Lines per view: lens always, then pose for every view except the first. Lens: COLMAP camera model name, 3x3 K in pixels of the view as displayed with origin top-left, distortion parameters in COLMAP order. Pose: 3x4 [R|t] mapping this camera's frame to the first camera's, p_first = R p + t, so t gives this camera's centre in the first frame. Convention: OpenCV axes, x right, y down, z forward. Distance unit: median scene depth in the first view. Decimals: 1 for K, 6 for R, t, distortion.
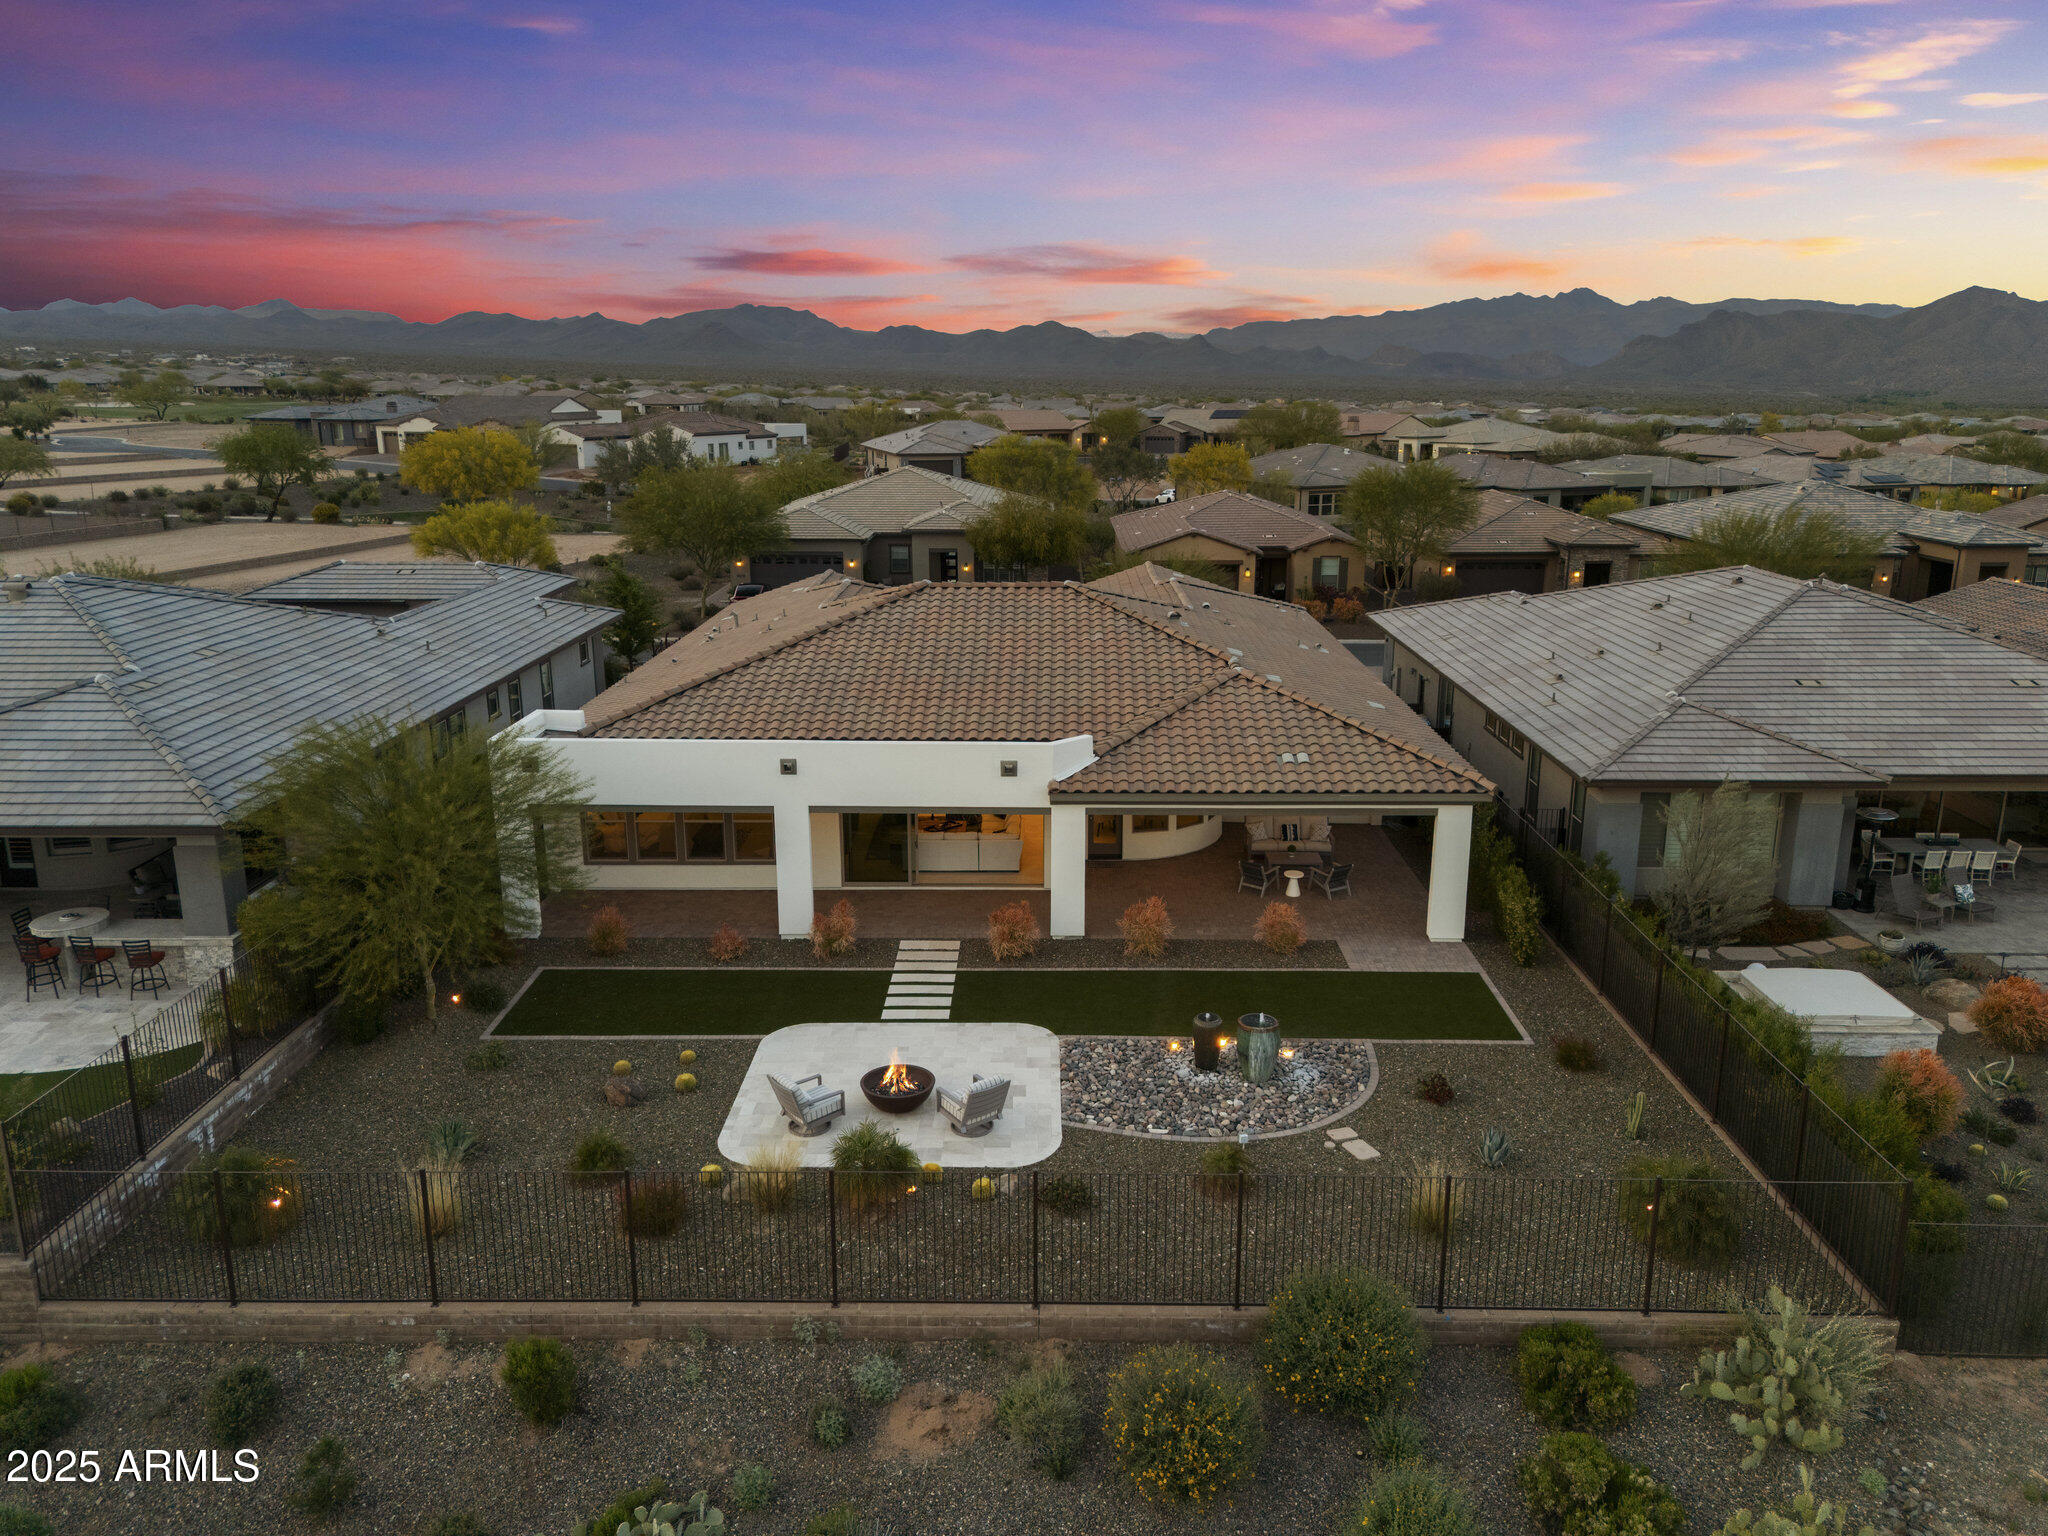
lens RADIAL K [[1506.8, 0, 1031.3], [0, 1506.8, 770.7], [0, 0, 1]] dist [0.065168, -0.049384]
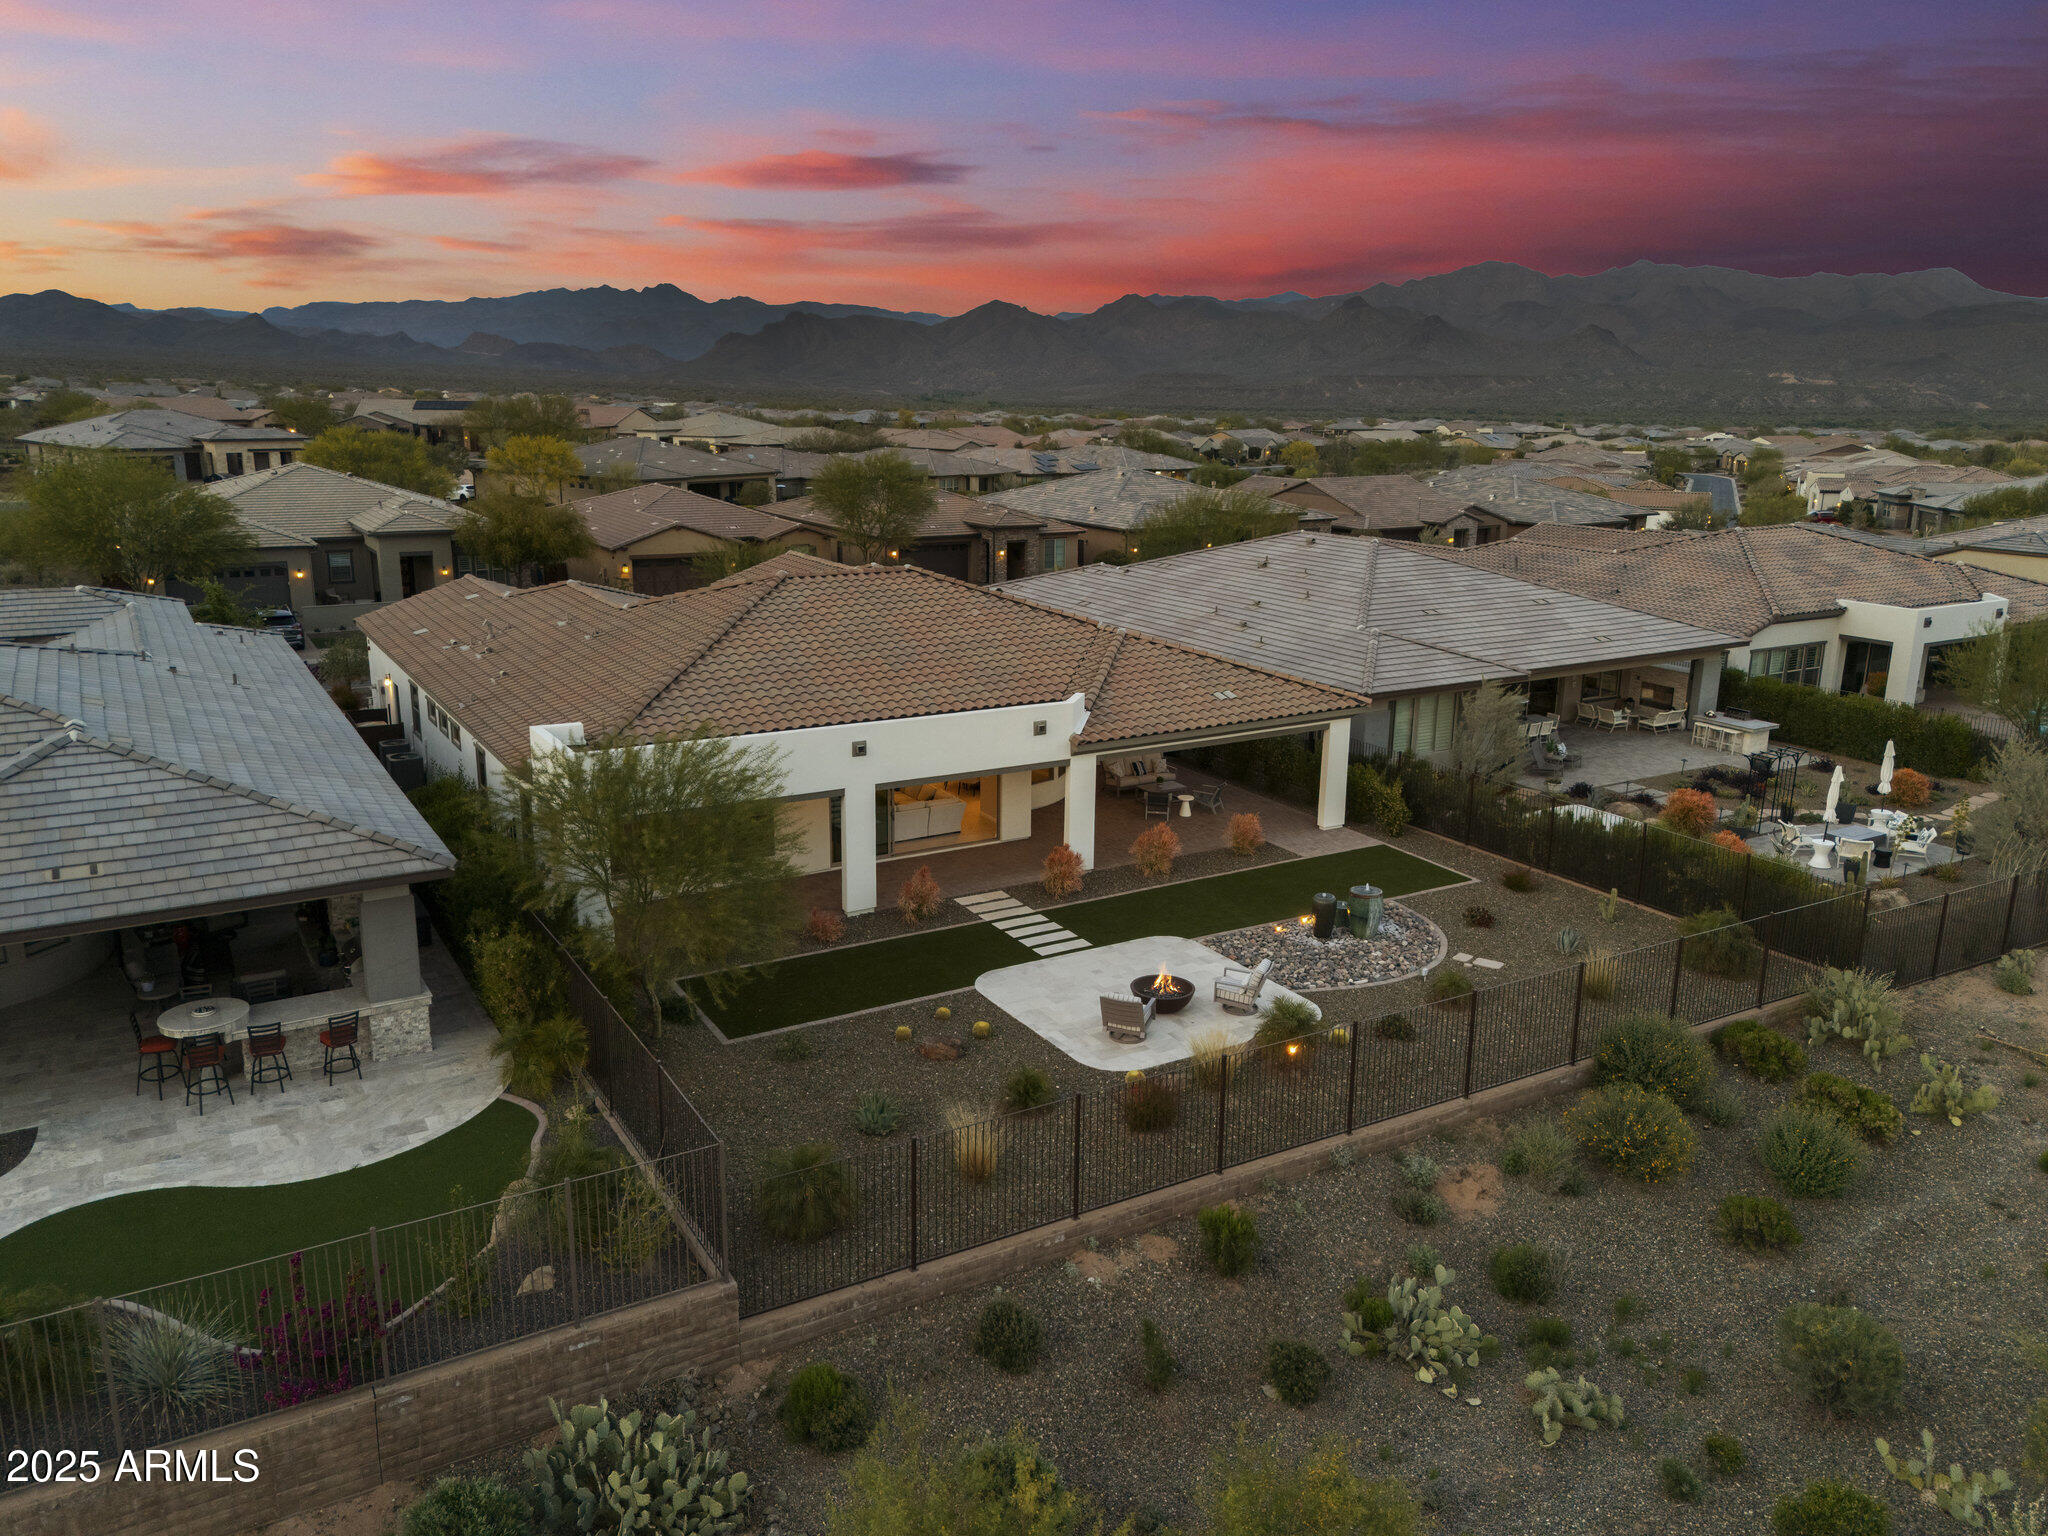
lens RADIAL K [[1531.9, 0, 1029.6], [0, 1531.9, 772.8], [0, 0, 1]] dist [0.083957, -0.083123]
pose [[0.849546, -0.120445, 0.513581, -0.522934], [0.119574, 0.992212, 0.034899, -0.007584], [-0.513784, 0.031763, 0.857331, 0.026515]]
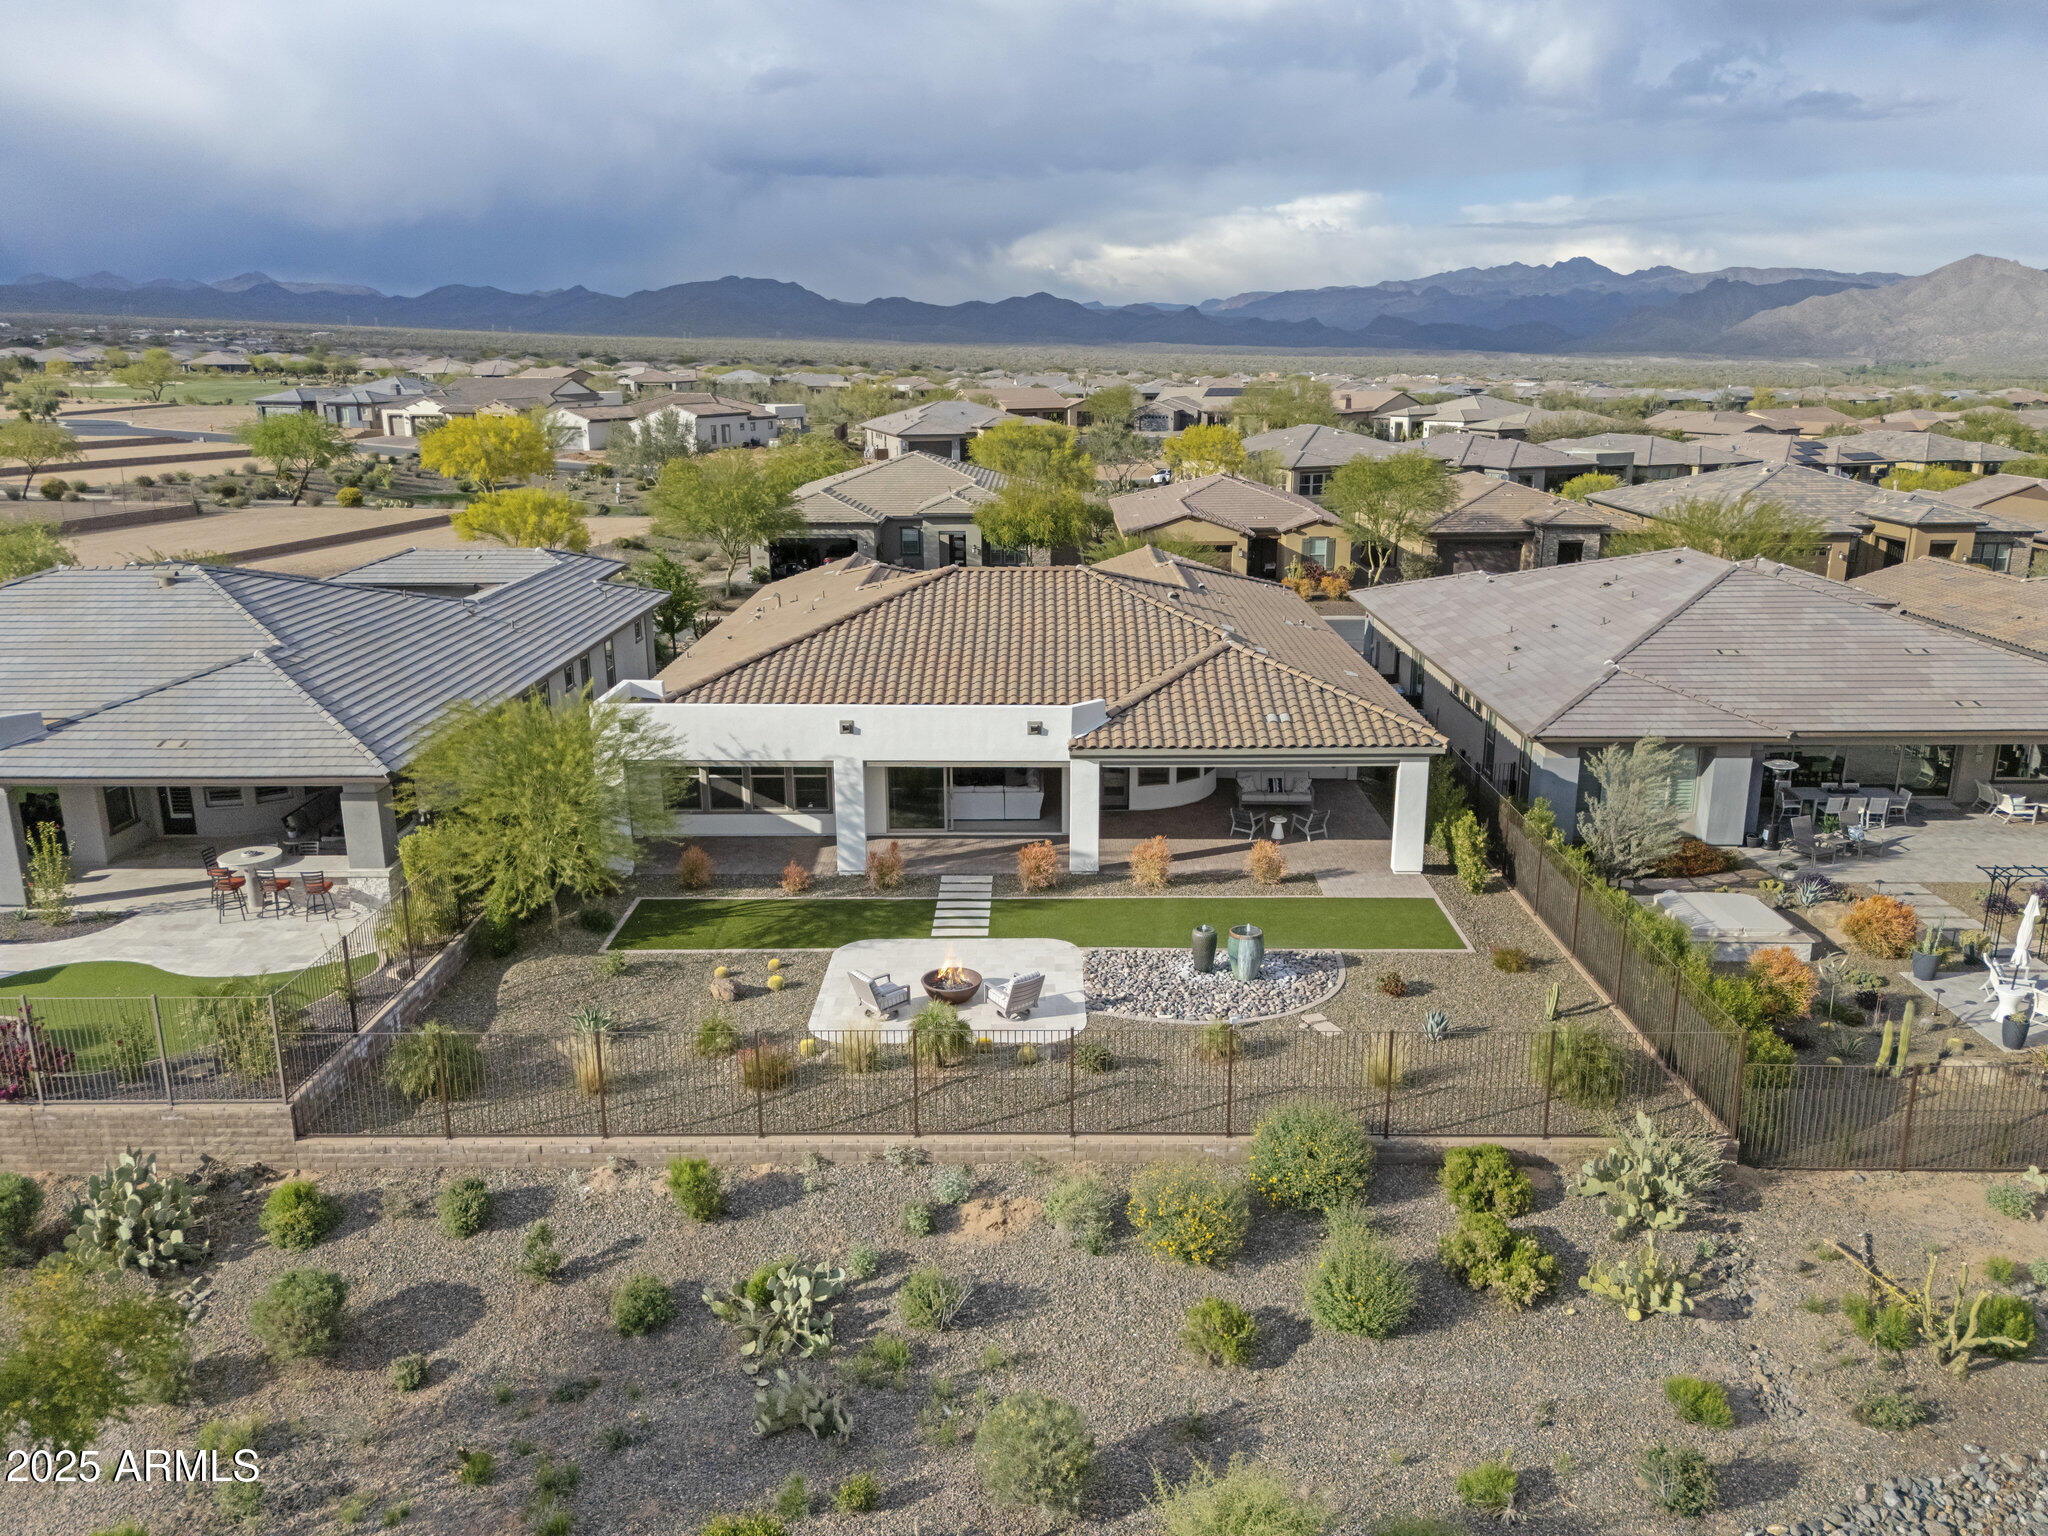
lens RADIAL K [[1522.8, 0, 1031.2], [0, 1522.8, 766.6], [0, 0, 1]] dist [0.091302, -0.100986]
pose [[0.999979, -0.004416, 0.004752, -0.019788], [0.004363, 0.999929, 0.011093, 0.013401], [-0.004801, -0.011072, 0.999927, -0.160709]]
